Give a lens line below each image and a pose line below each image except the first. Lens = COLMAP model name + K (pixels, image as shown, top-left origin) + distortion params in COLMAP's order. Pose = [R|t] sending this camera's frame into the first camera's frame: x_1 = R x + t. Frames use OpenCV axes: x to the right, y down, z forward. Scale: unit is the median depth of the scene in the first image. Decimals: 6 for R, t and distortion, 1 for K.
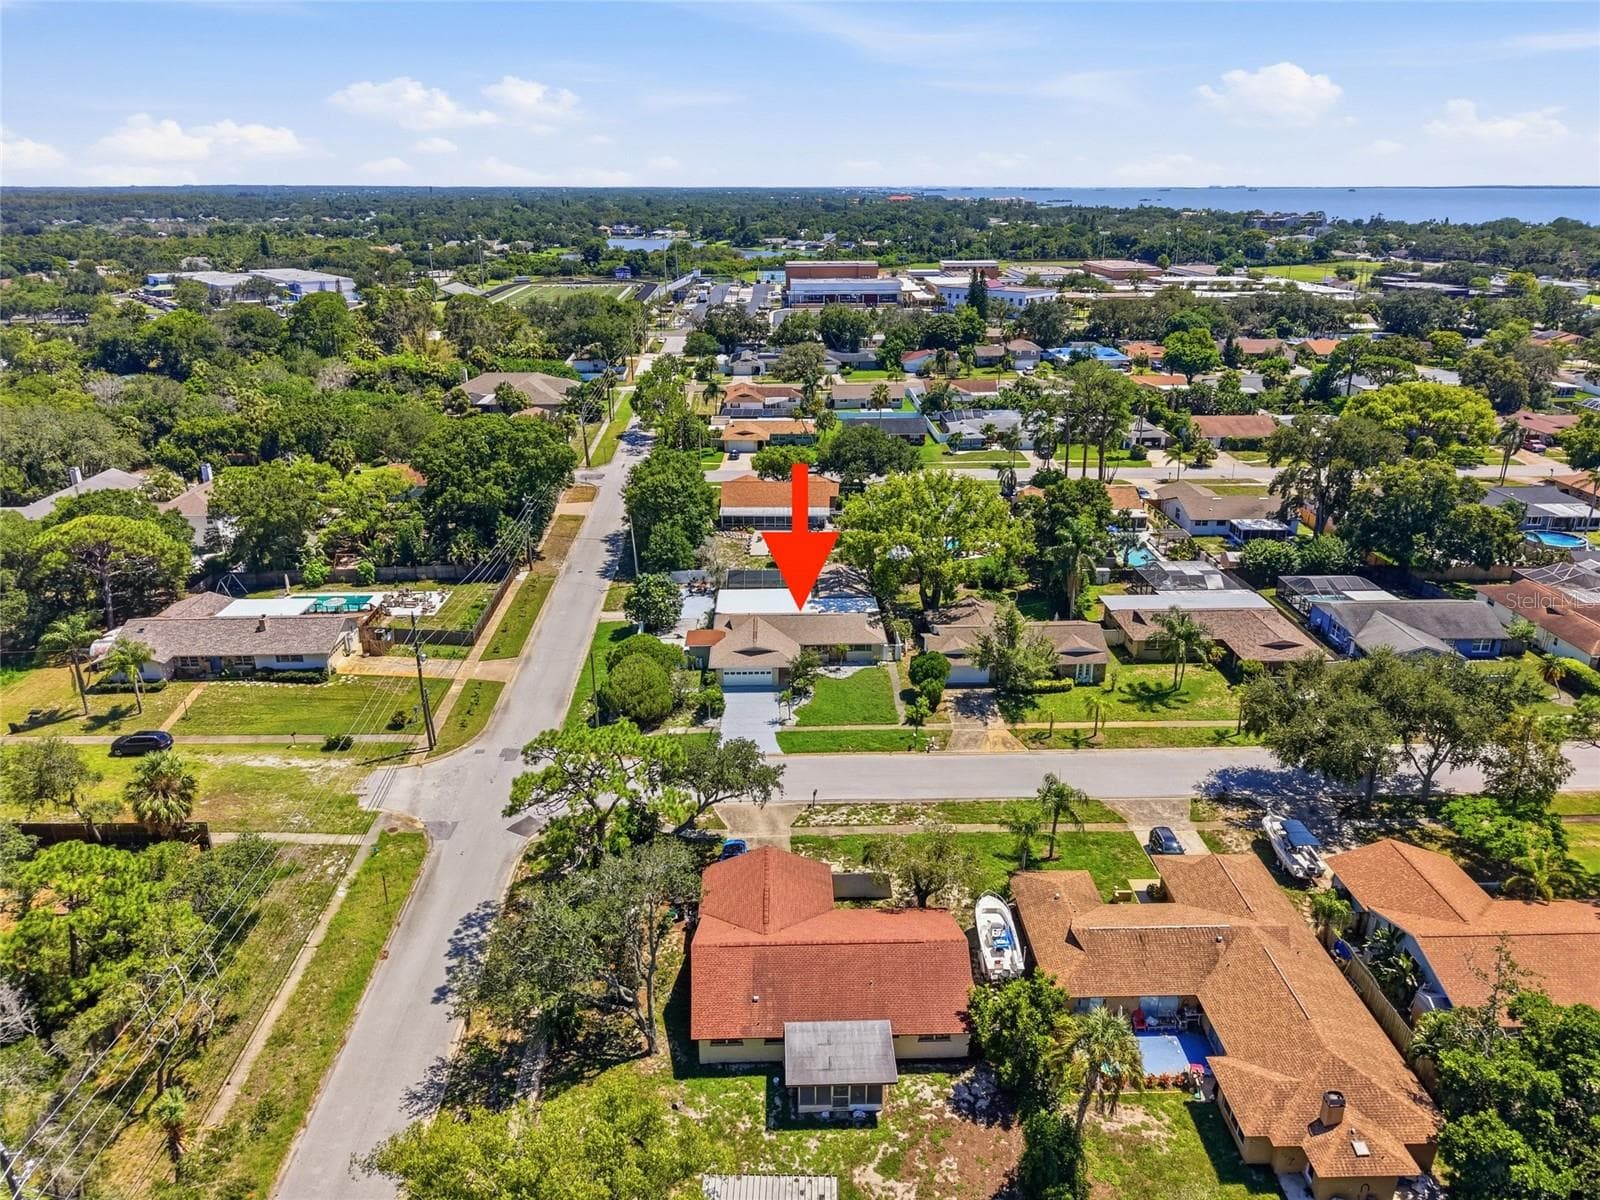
lens RADIAL K [[1118.0, 0, 800.0], [0, 1118.0, 600.0], [0, 0, 1]] dist [-0.001352, -0.000109]
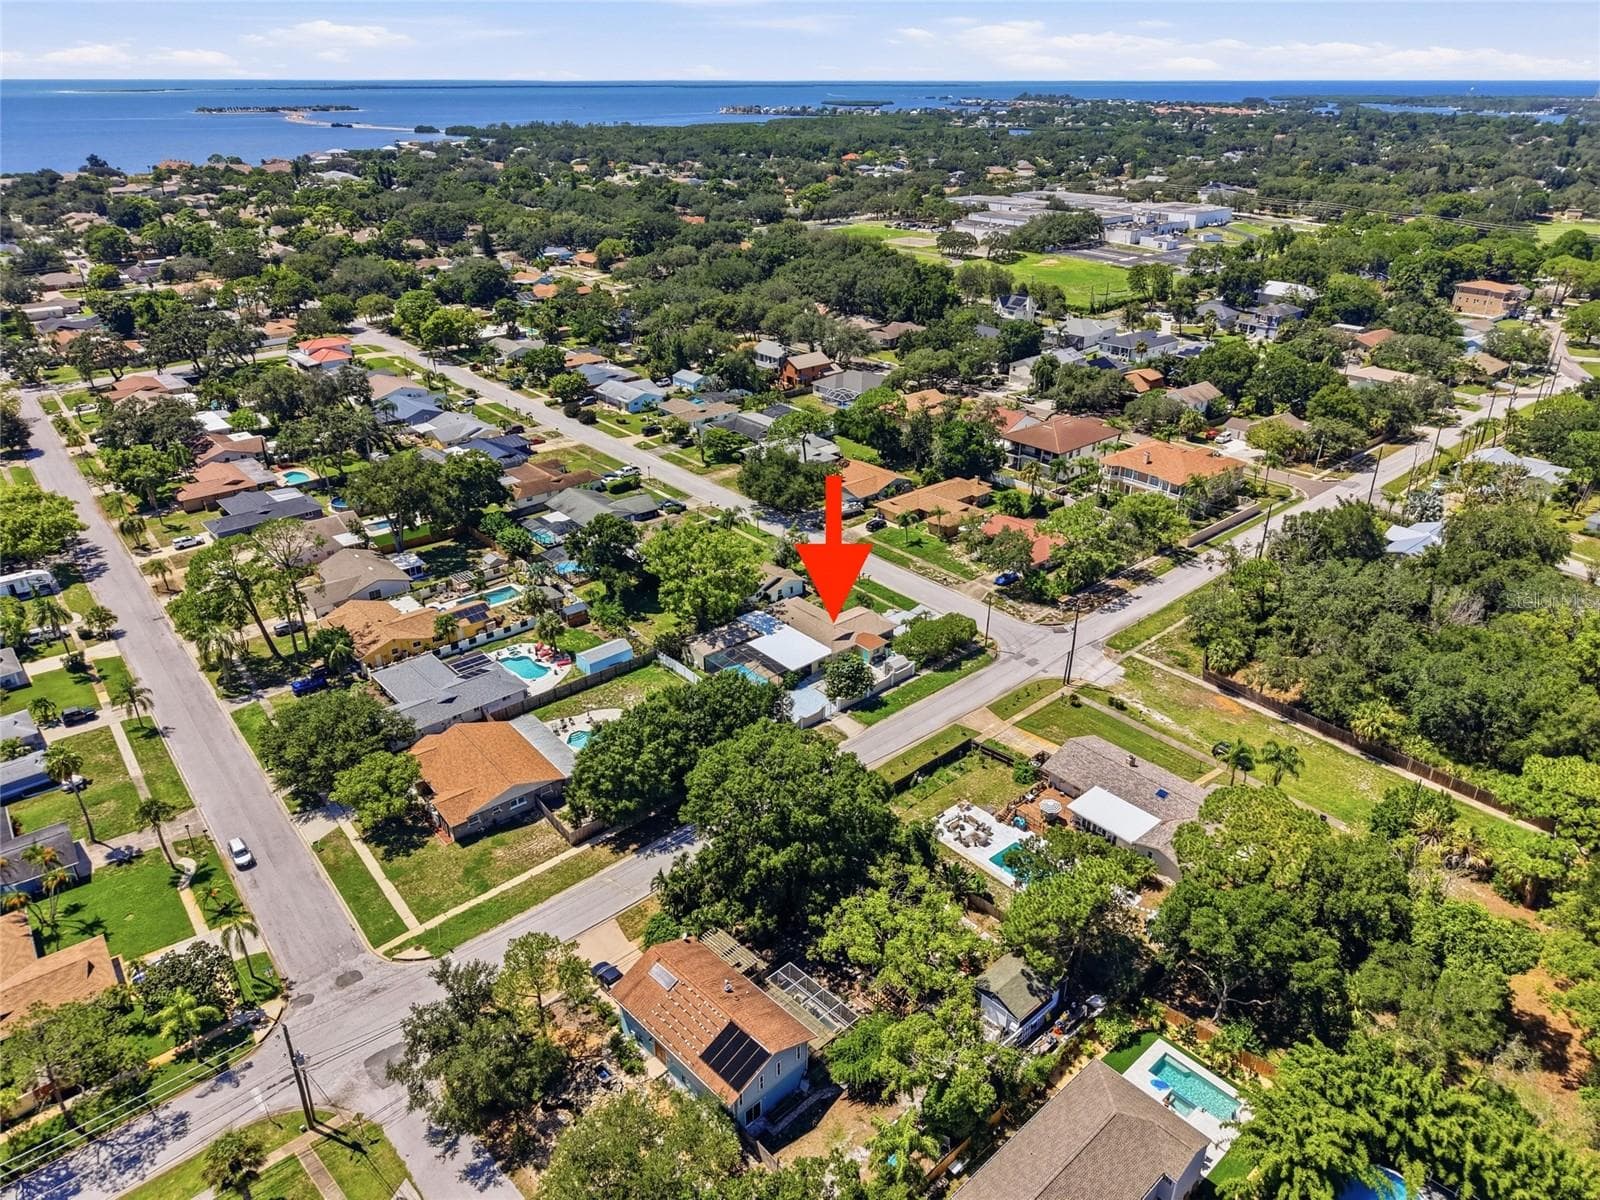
lens RADIAL K [[1058.8, 0, 800.0], [0, 1058.8, 600.0], [0, 0, 1]] dist [0.045142, -0.000332]
pose [[-0.634386, -0.339738, 0.694358, -1.025119], [0.269364, 0.744793, 0.610514, -0.925228], [-0.724567, 0.574336, -0.380973, 1.657543]]
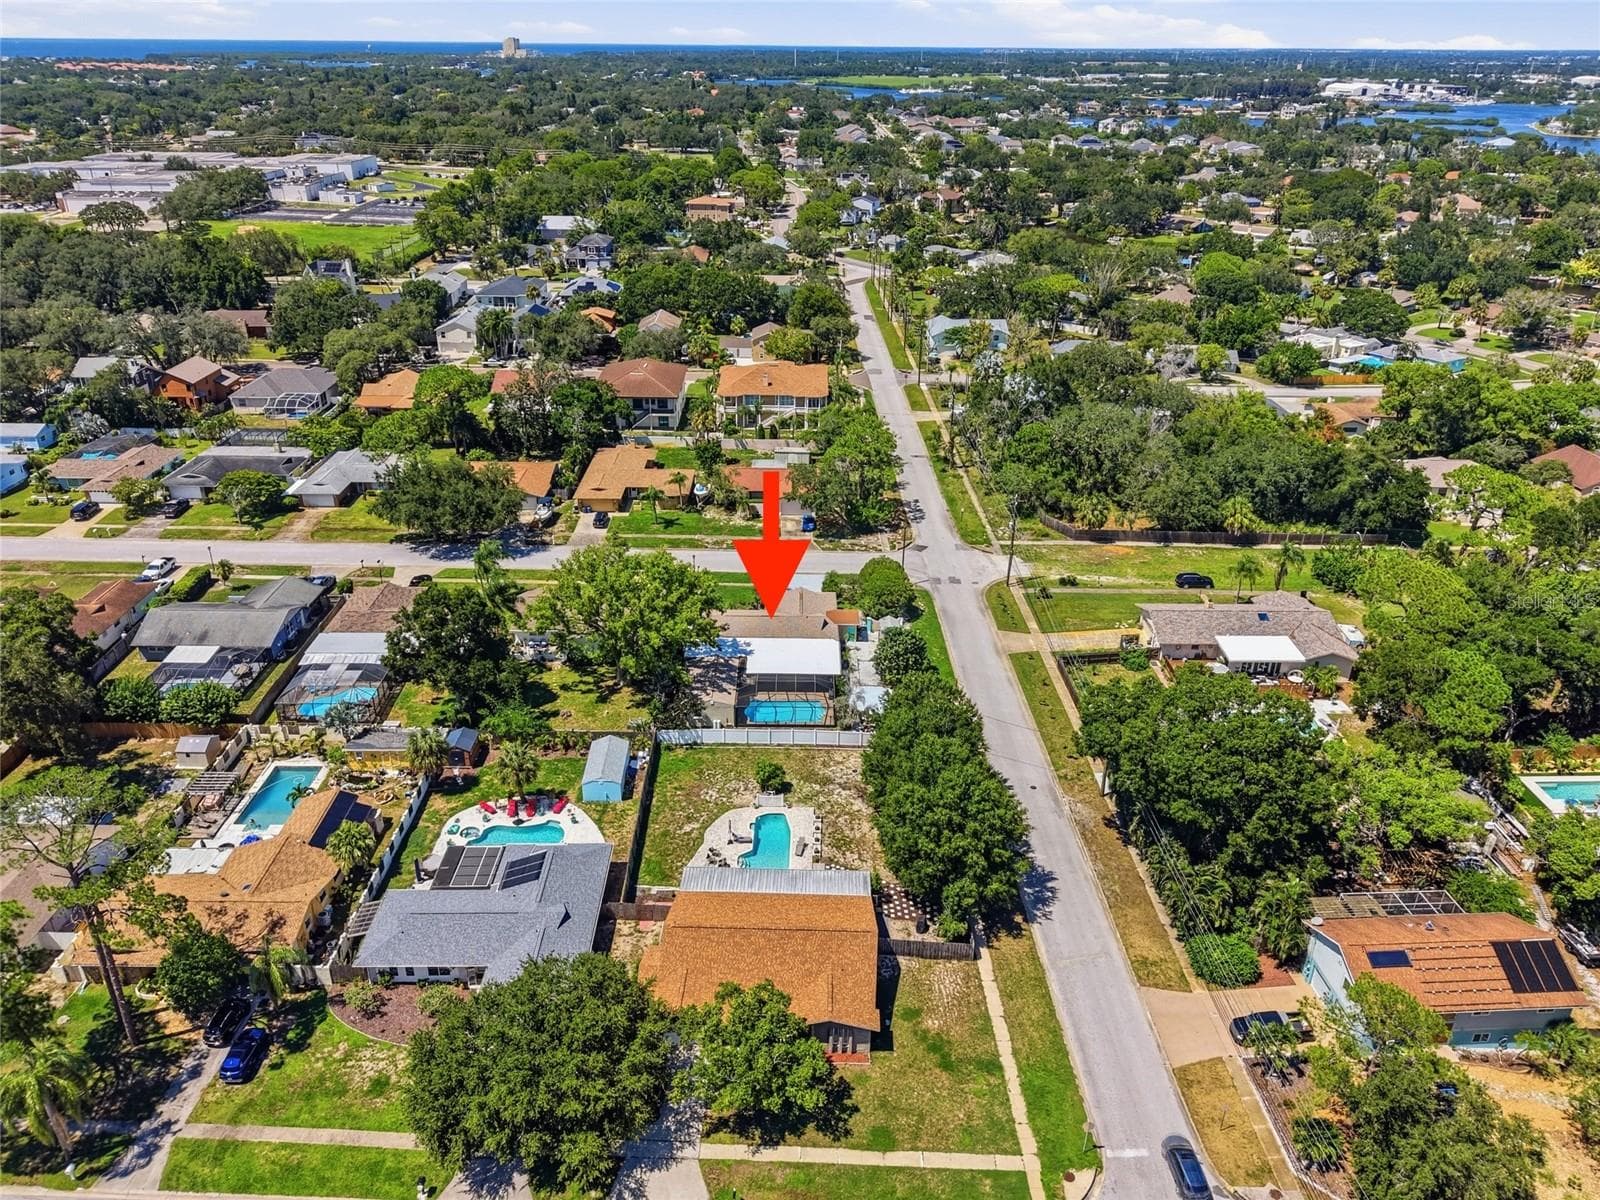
lens RADIAL K [[1127.4, 0, 799.6], [0, 1127.4, 633.4], [0, 0, 1]] dist [0.067329, -0.088323]
pose [[-0.999657, -0.017712, 0.019313, -0.065526], [0.002455, 0.670462, 0.741940, -0.911219], [-0.026090, 0.741733, -0.670188, 1.945276]]
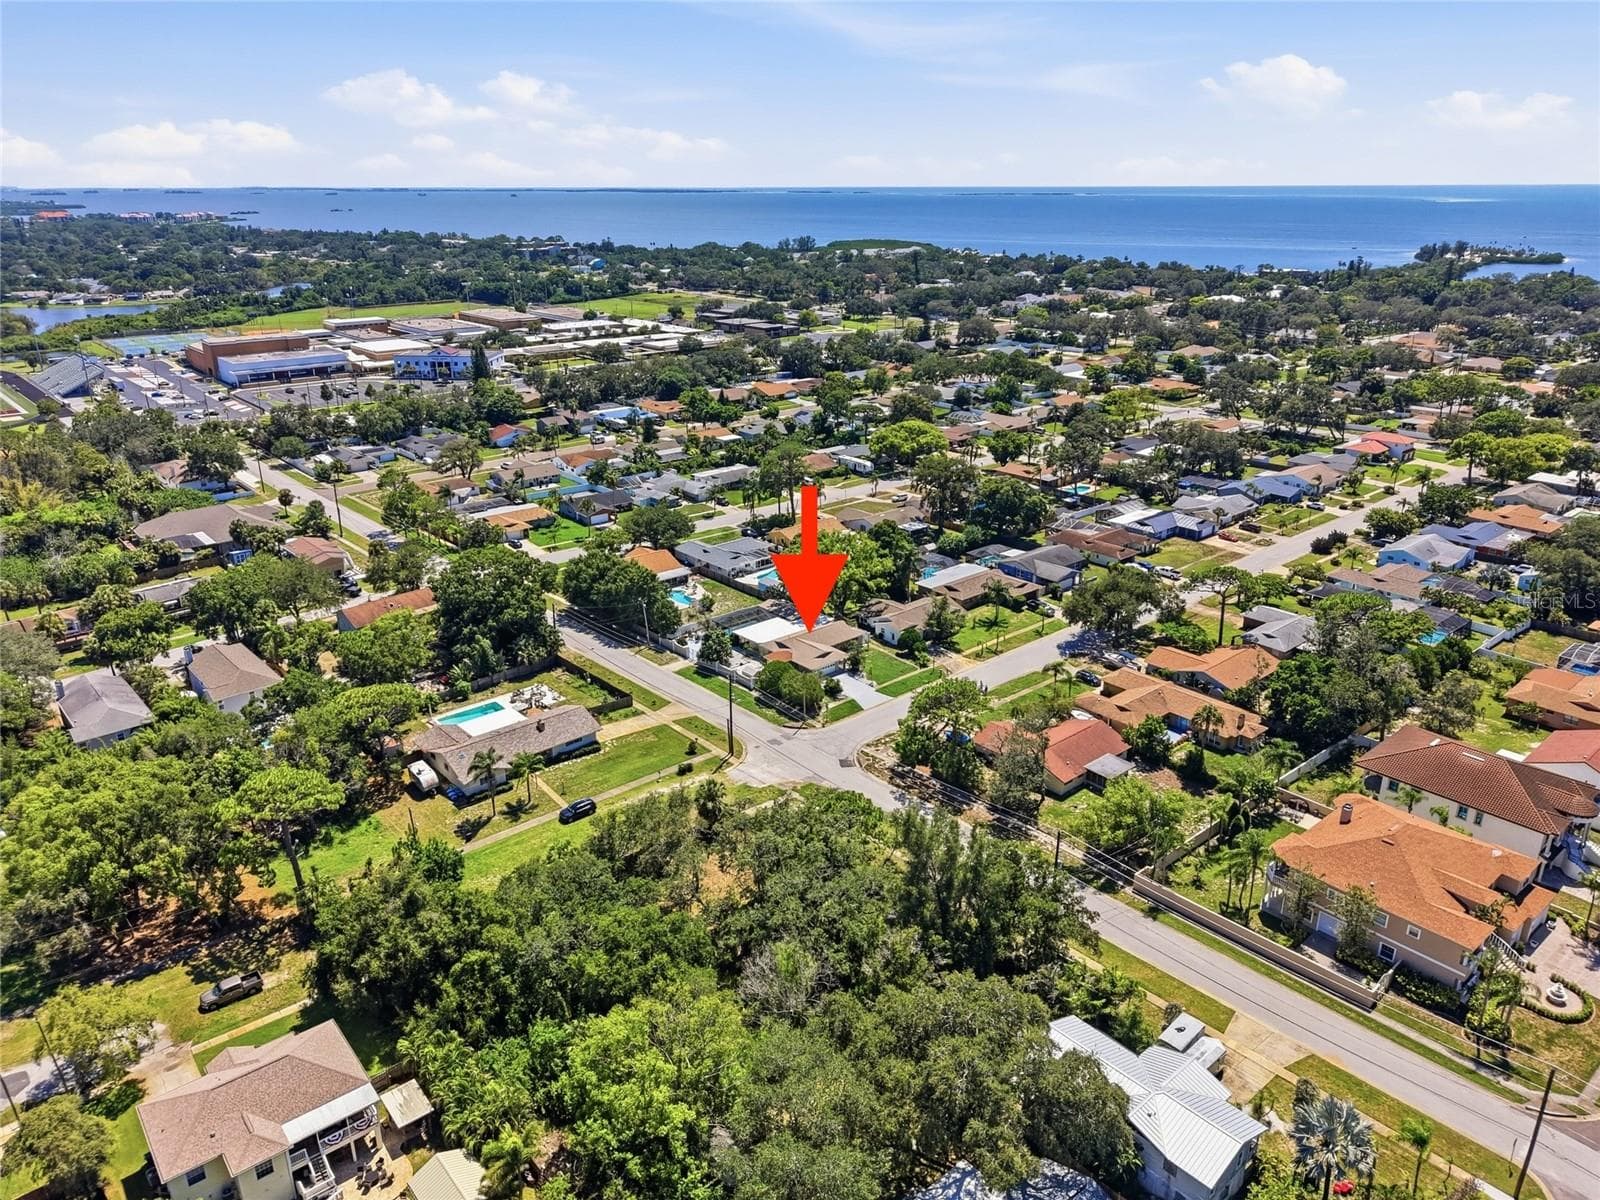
lens RADIAL K [[1118.0, 0, 800.0], [0, 1118.0, 600.0], [0, 0, 1]] dist [-0.001352, -0.000109]
pose [[0.773120, -0.223371, 0.593625, -1.085926], [0.222644, 0.971951, 0.075764, -0.176424], [-0.593898, 0.073592, 0.801168, -0.365631]]
